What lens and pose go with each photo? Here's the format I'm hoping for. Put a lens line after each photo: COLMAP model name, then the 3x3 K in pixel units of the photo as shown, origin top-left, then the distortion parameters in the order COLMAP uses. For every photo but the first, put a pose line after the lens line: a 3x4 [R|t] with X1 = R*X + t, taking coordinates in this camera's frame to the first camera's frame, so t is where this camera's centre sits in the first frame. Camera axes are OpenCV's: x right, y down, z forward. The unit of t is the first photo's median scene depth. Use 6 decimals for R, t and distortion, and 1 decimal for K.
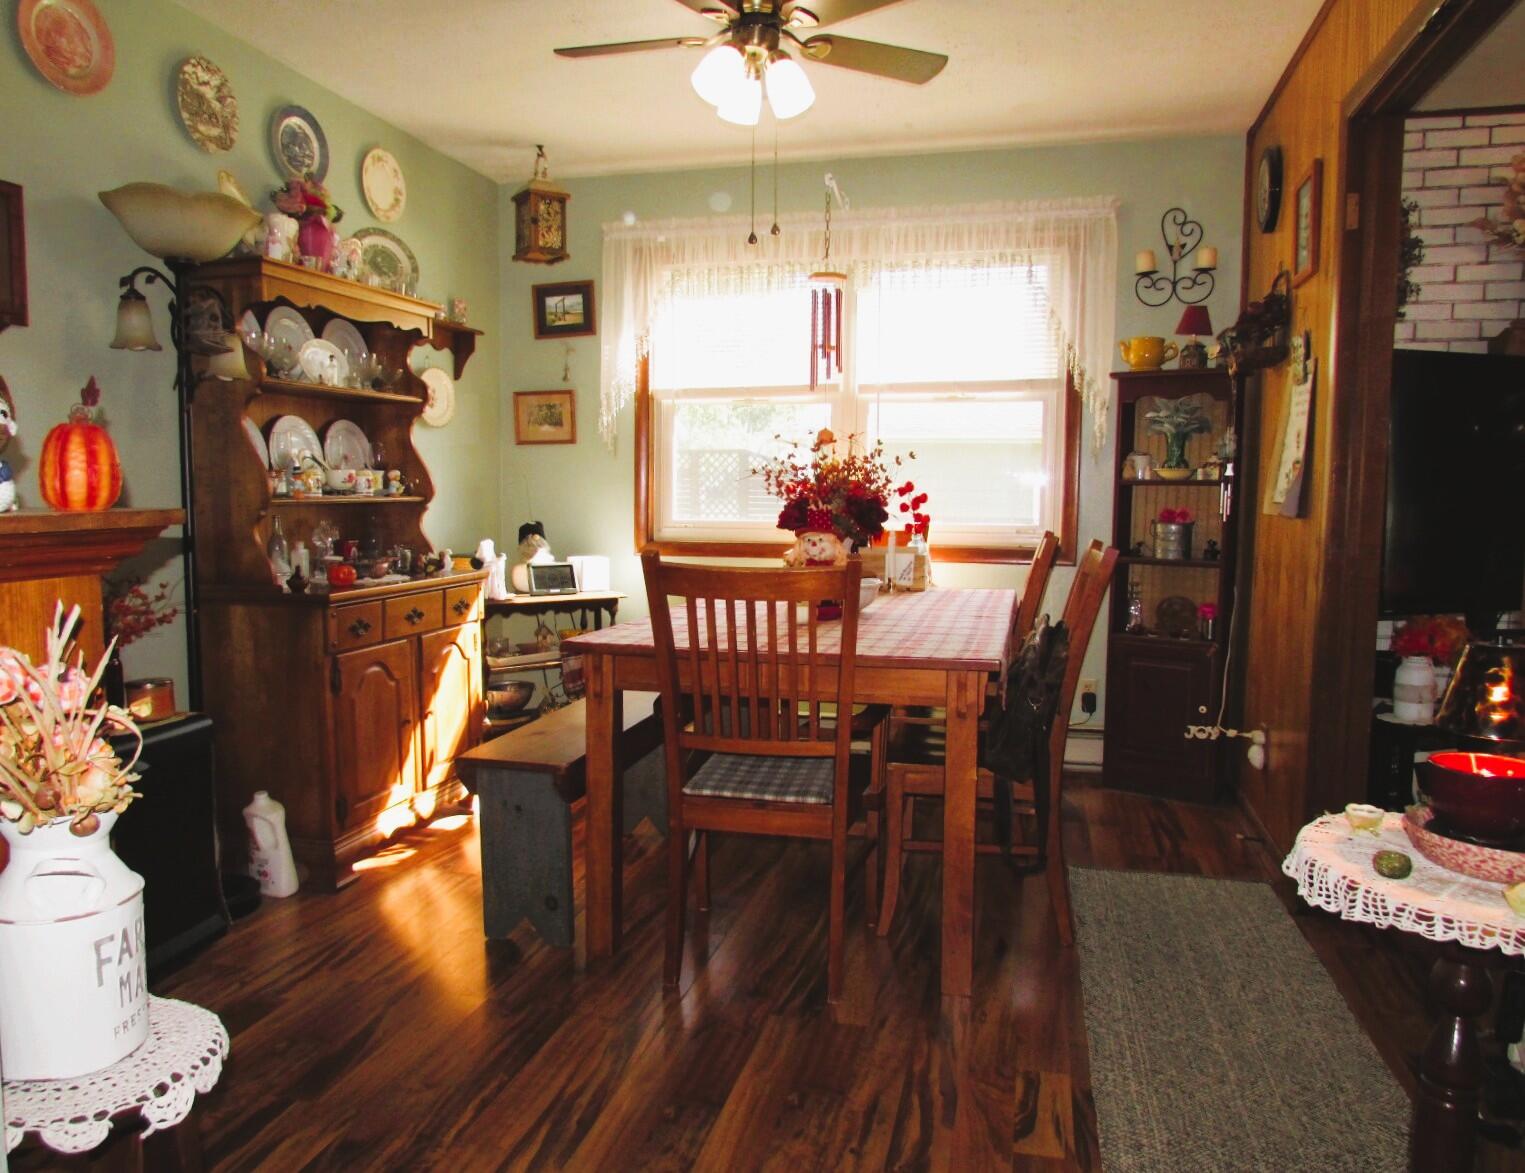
lens RADIAL K [[1114.7, 0, 754.5], [0, 1114.7, 595.2], [0, 0, 1]] dist [0.000394, -0.001049]
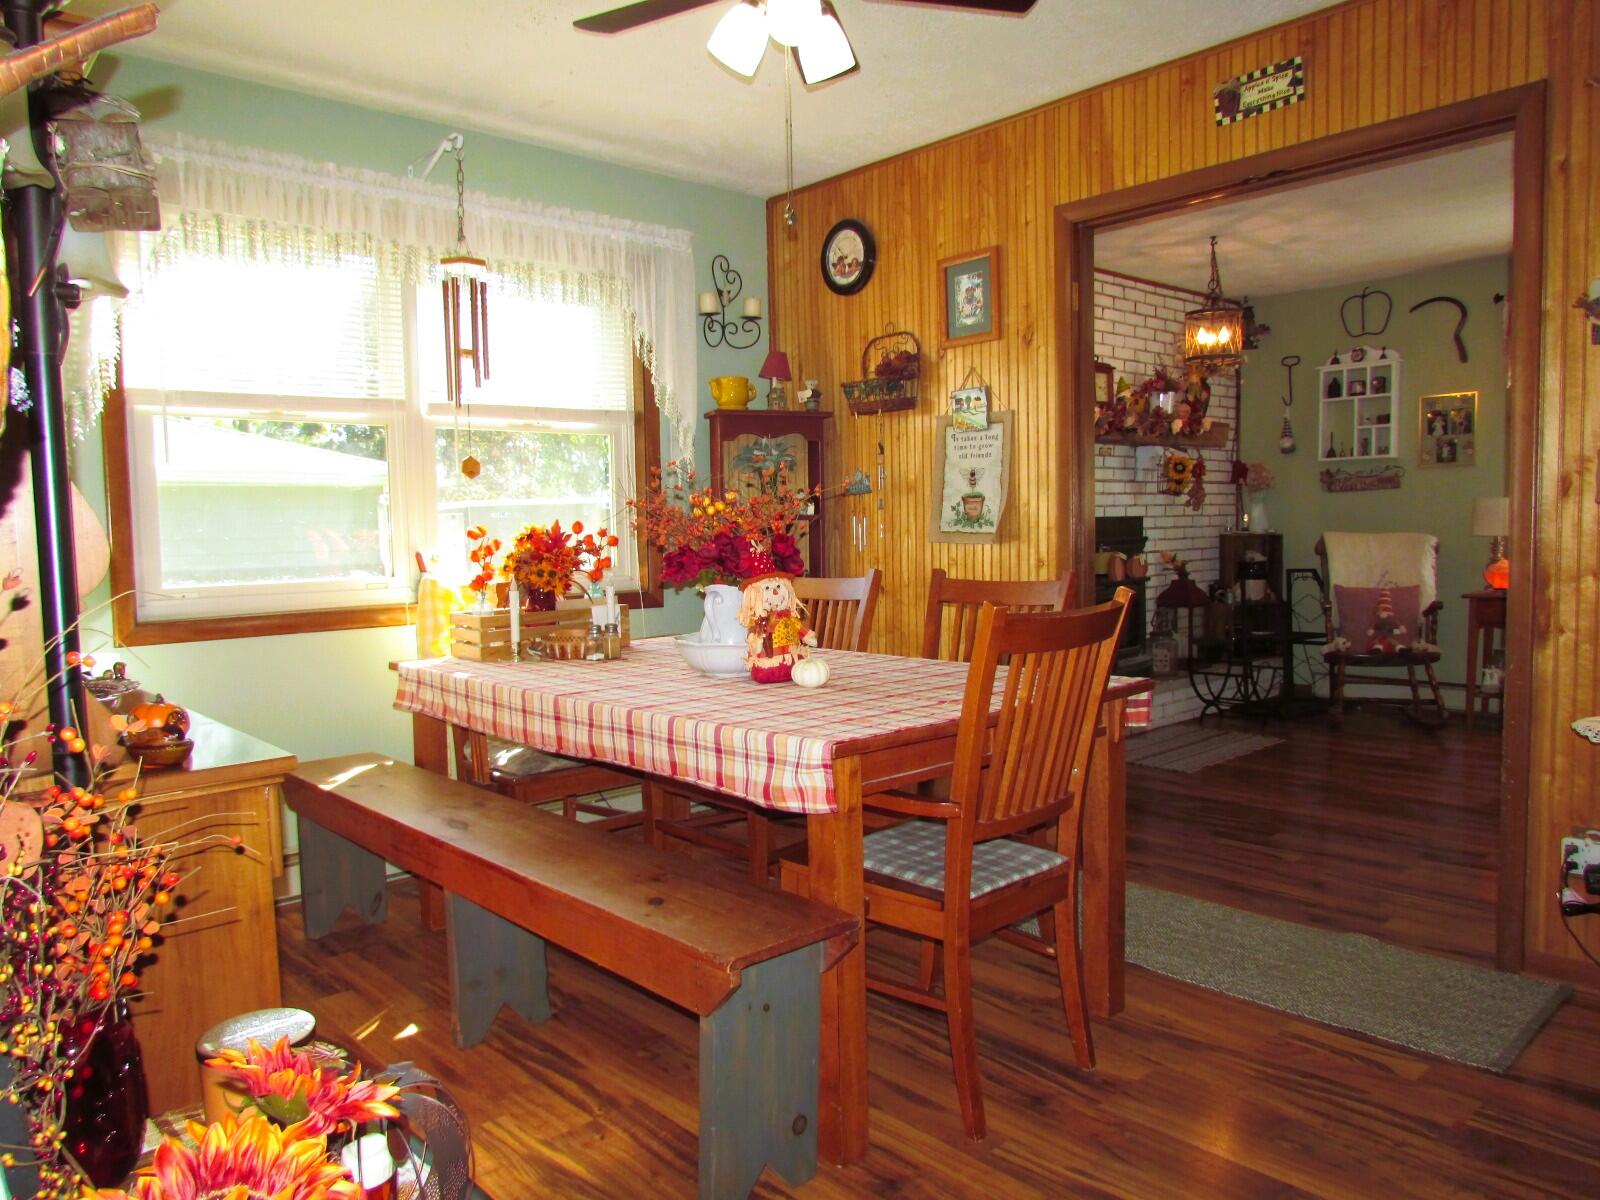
lens RADIAL K [[1147.0, 0, 797.1], [0, 1147.0, 591.2], [0, 0, 1]] dist [-0.031263, 0.016632]
pose [[0.541594, -0.062055, 0.838346, -0.492437], [0.106889, 0.994261, 0.004543, -0.035127], [-0.833817, 0.087150, 0.545119, 0.392505]]
